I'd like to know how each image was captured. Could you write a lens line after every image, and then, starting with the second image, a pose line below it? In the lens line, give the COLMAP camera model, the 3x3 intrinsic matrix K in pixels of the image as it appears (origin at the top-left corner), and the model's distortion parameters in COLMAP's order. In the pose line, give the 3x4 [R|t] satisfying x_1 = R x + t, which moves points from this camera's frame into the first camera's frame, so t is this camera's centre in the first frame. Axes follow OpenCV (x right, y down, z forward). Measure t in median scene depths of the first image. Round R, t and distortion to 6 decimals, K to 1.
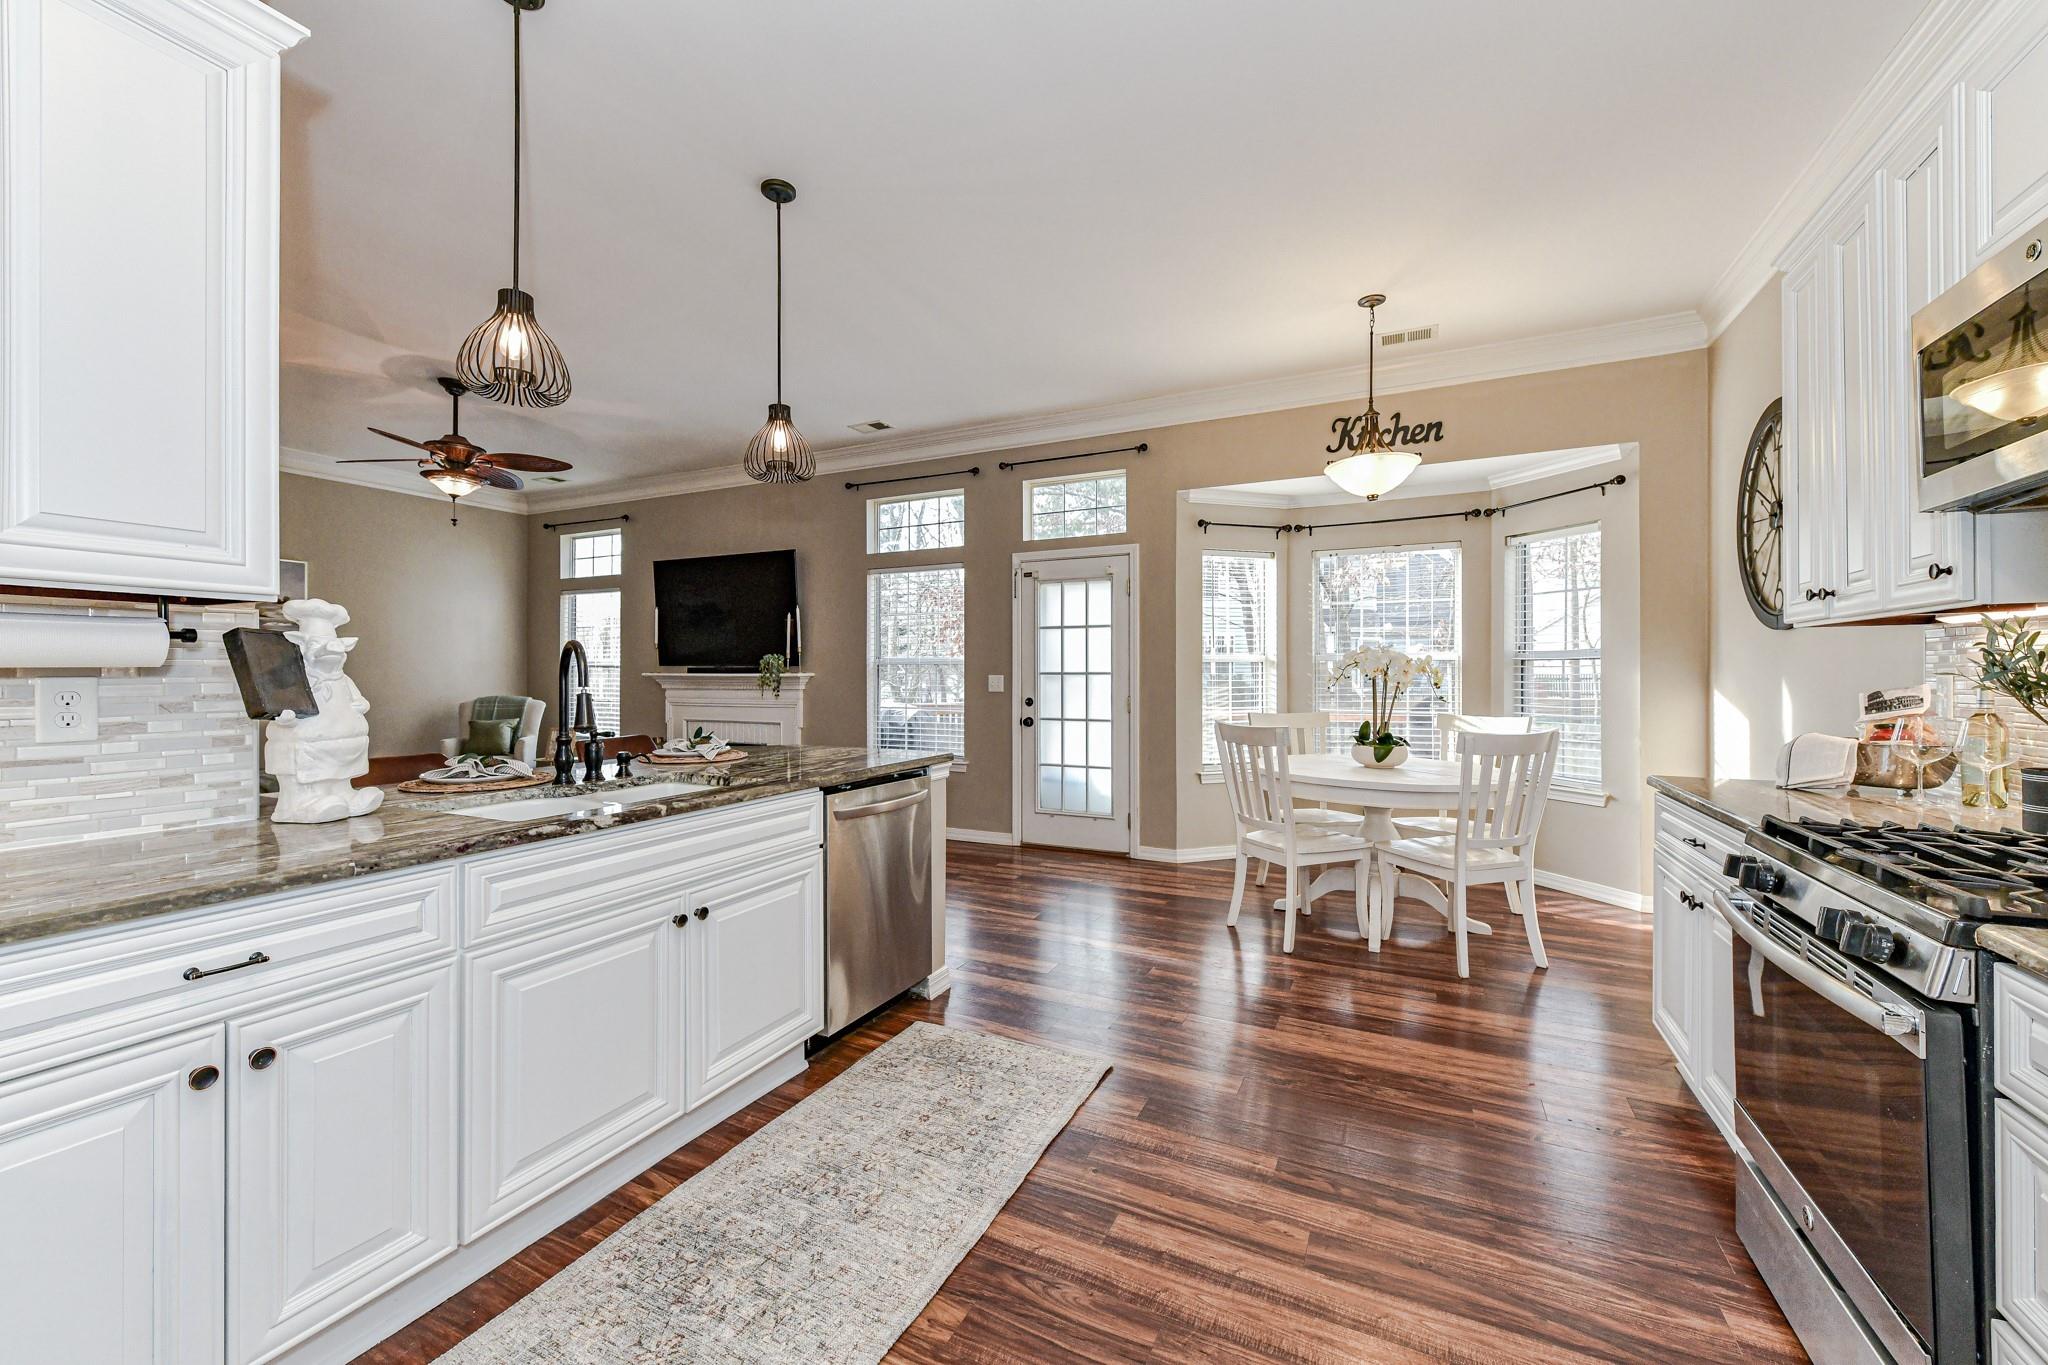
lens RADIAL K [[801.6, 0, 1020.3], [0, 801.6, 674.0], [0, 0, 1]] dist [0.002403, 0.000022]
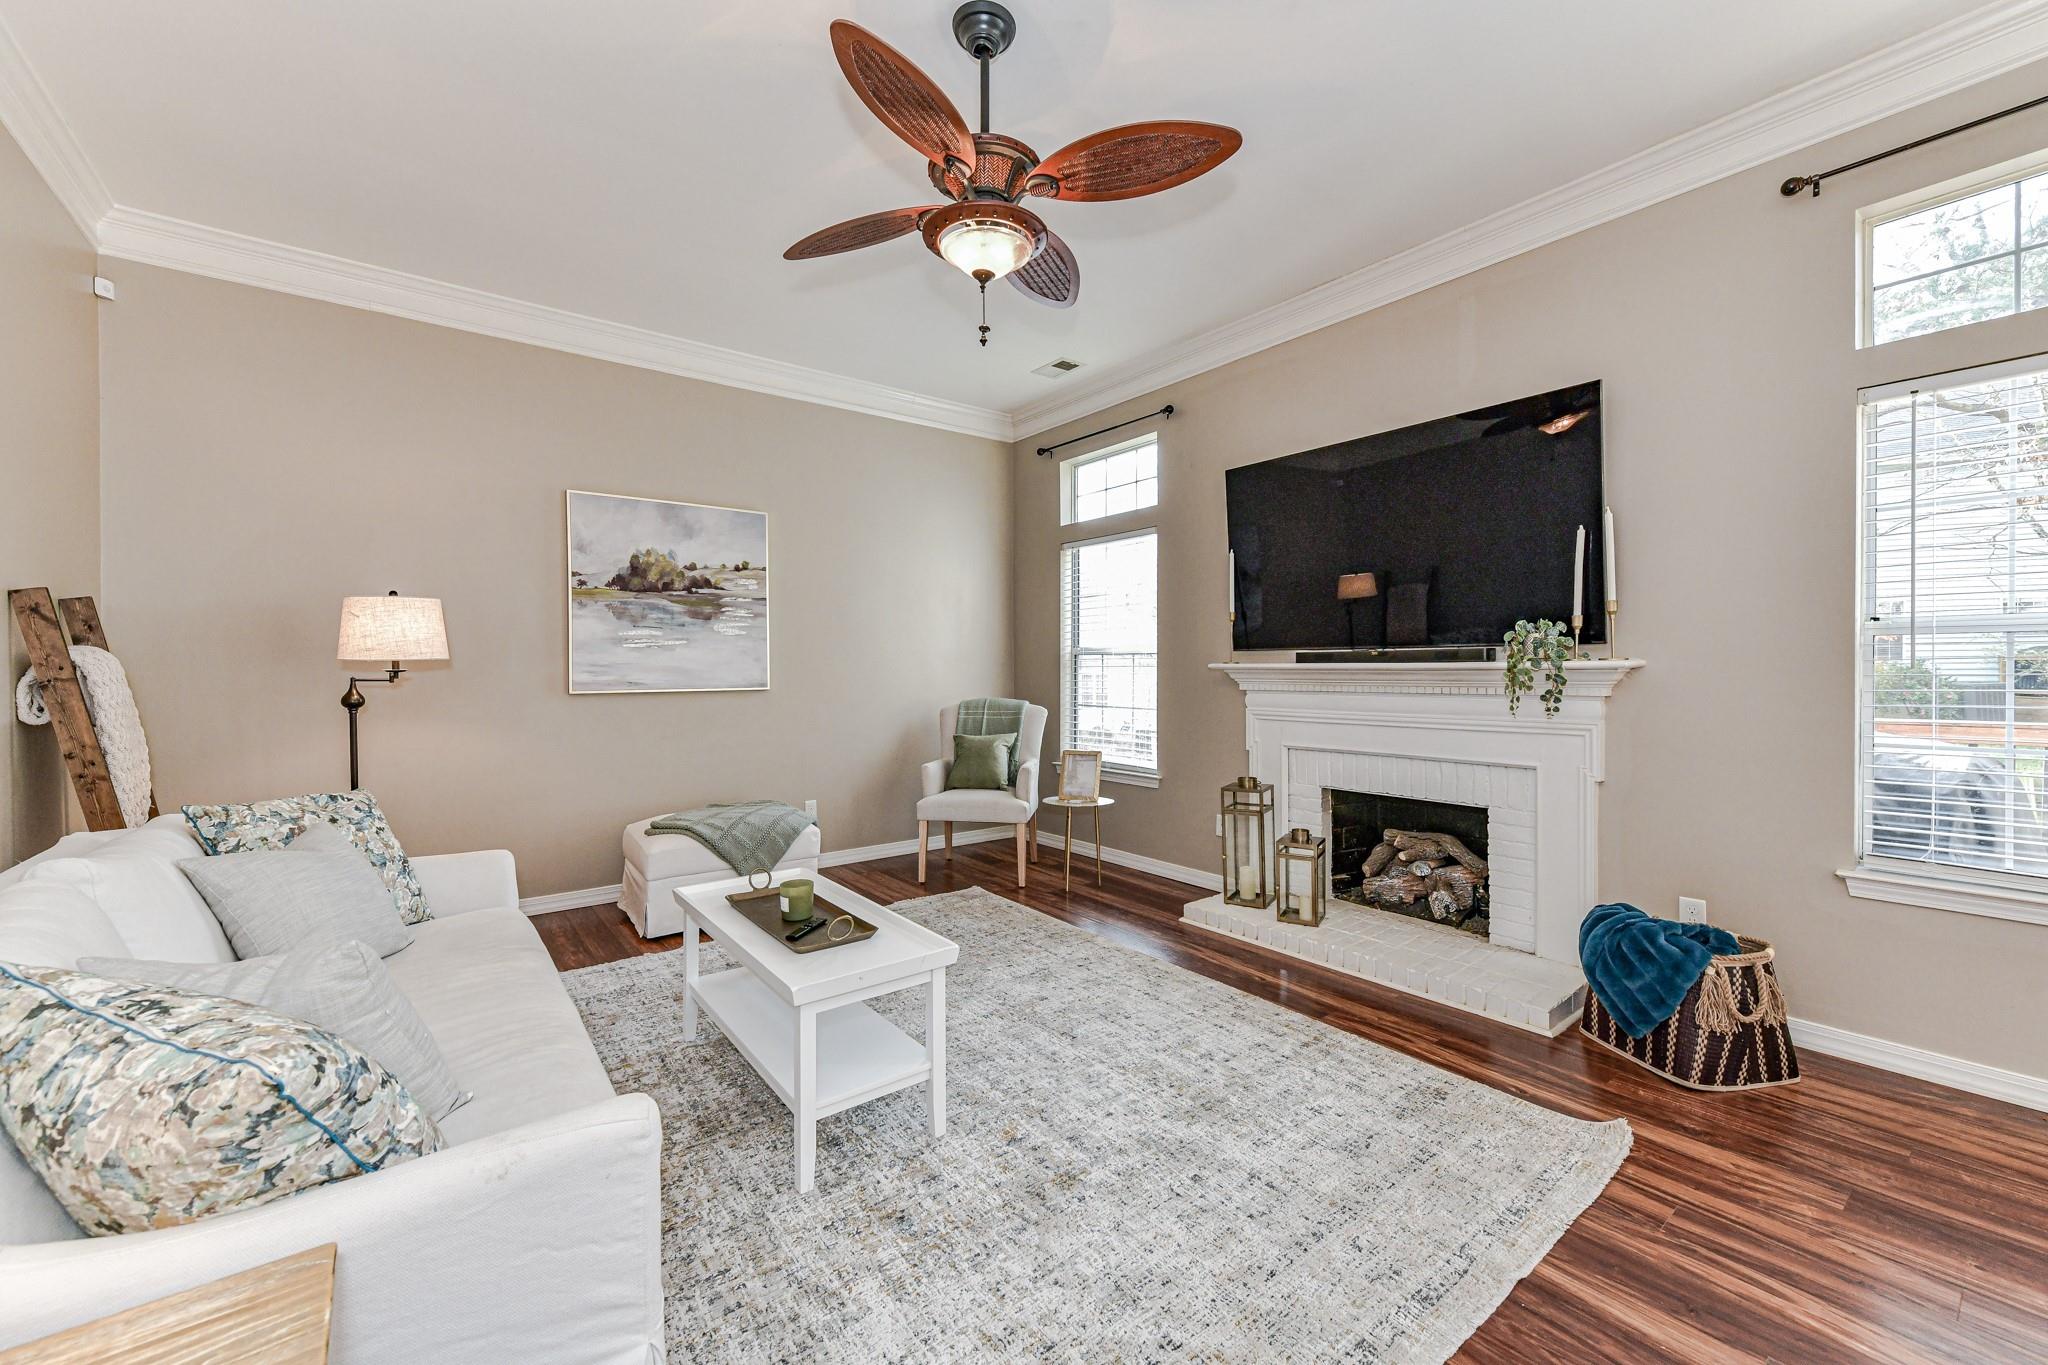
lens RADIAL K [[800.8, 0, 1023.0], [0, 800.8, 660.0], [0, 0, 1]] dist [0.003148, 0.000217]
pose [[0.897430, -0.014631, -0.440914, -0.320919], [0.014541, 0.999888, -0.003583, -0.003655], [0.440917, -0.003196, 0.897542, 0.397033]]
